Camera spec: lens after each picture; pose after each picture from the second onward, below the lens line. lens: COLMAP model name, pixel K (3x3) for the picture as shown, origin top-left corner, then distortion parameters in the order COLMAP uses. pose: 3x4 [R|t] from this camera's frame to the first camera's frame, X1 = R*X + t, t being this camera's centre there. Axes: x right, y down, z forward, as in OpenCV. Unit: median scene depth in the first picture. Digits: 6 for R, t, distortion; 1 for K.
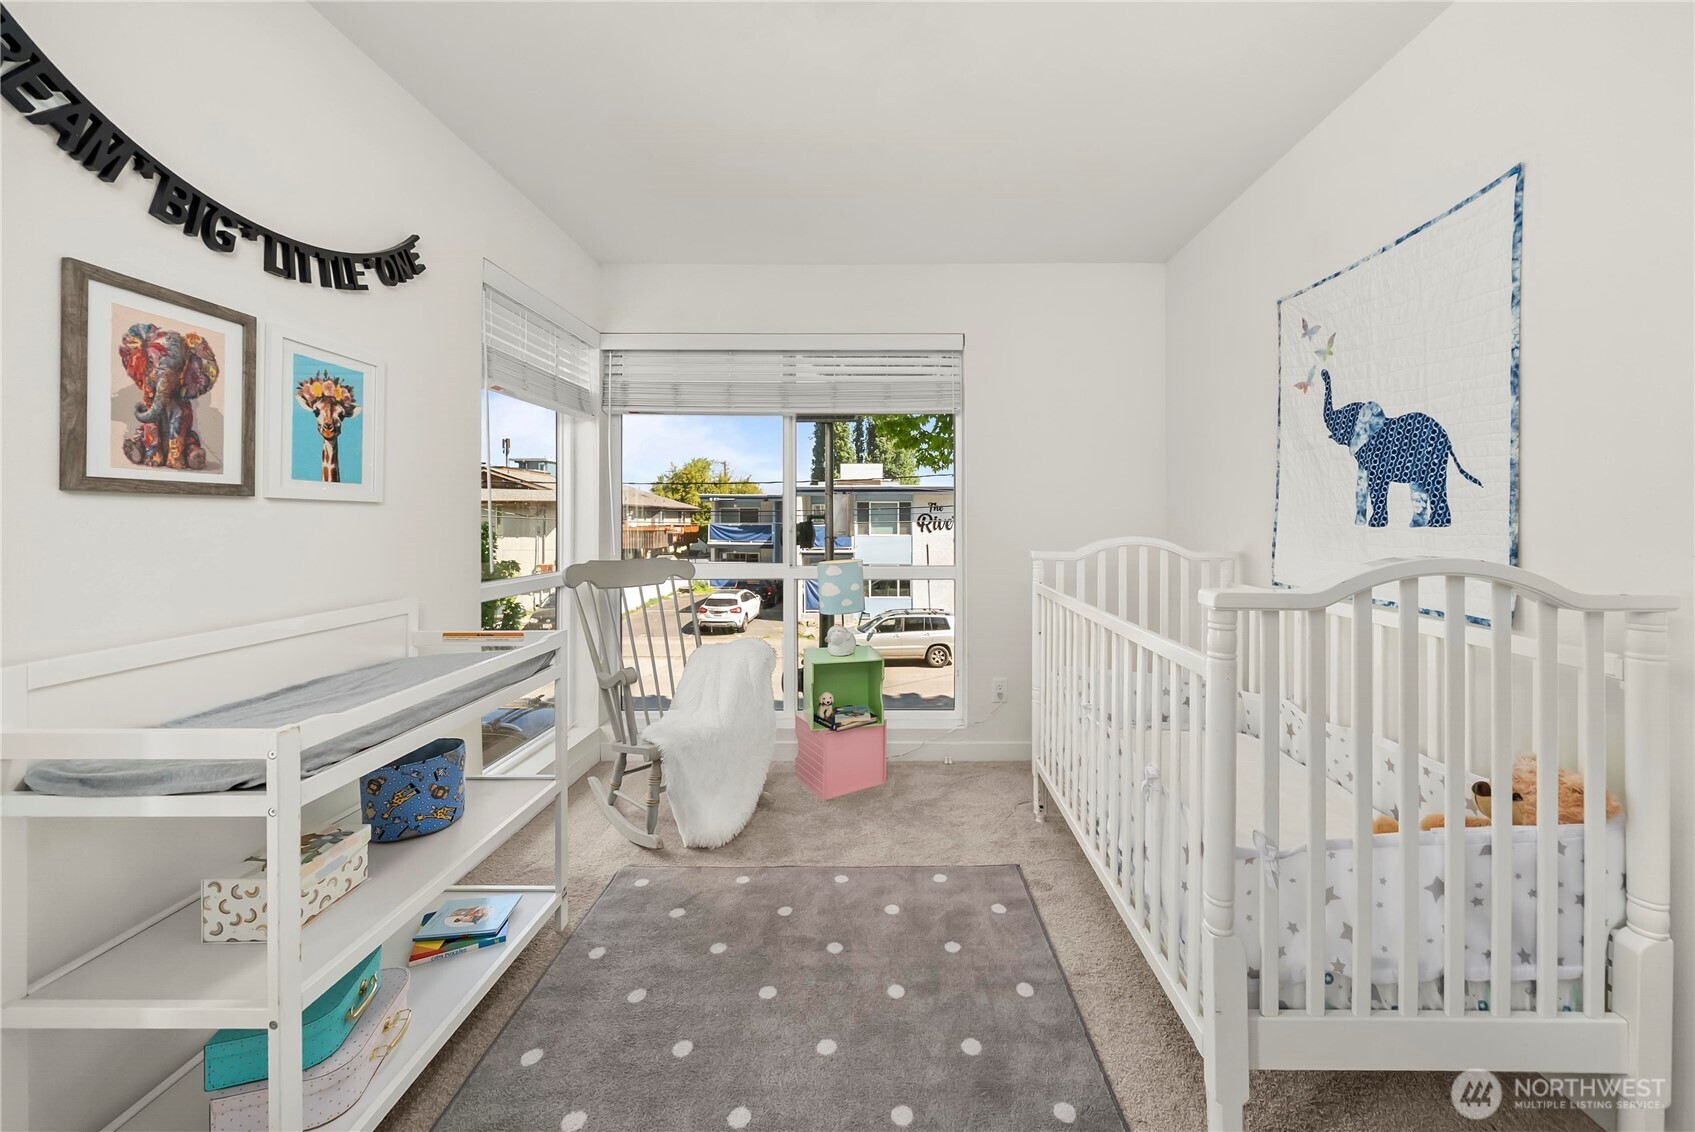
lens RADIAL K [[627.2, 0, 891.5], [0, 627.2, 513.4], [0, 0, 1]] dist [-0.002745, -0.000211]
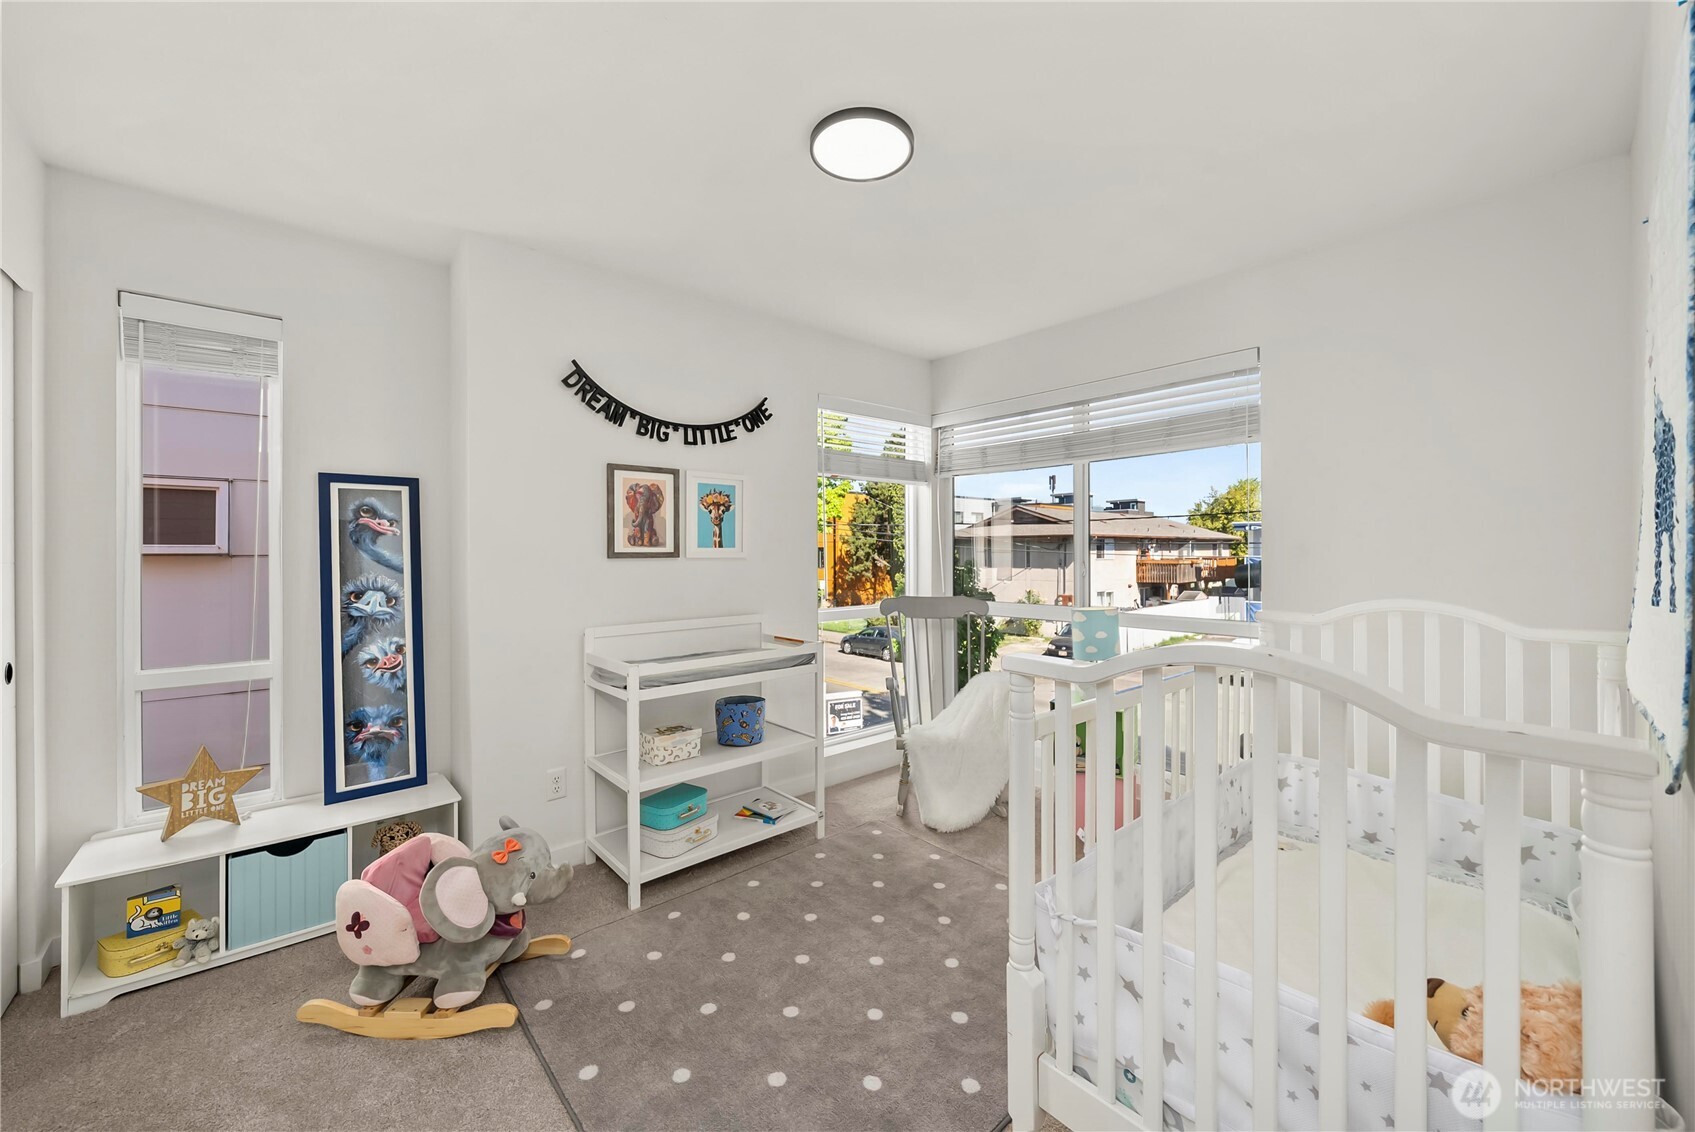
lens RADIAL K [[658.1, 0, 850.5], [0, 658.1, 549.5], [0, 0, 1]] dist [0.001257, 0.000036]
pose [[0.655746, -0.002984, -0.754976, 0.817888], [0.009262, 0.999949, 0.004093, -0.048711], [0.754925, -0.009676, 0.655740, 0.014865]]
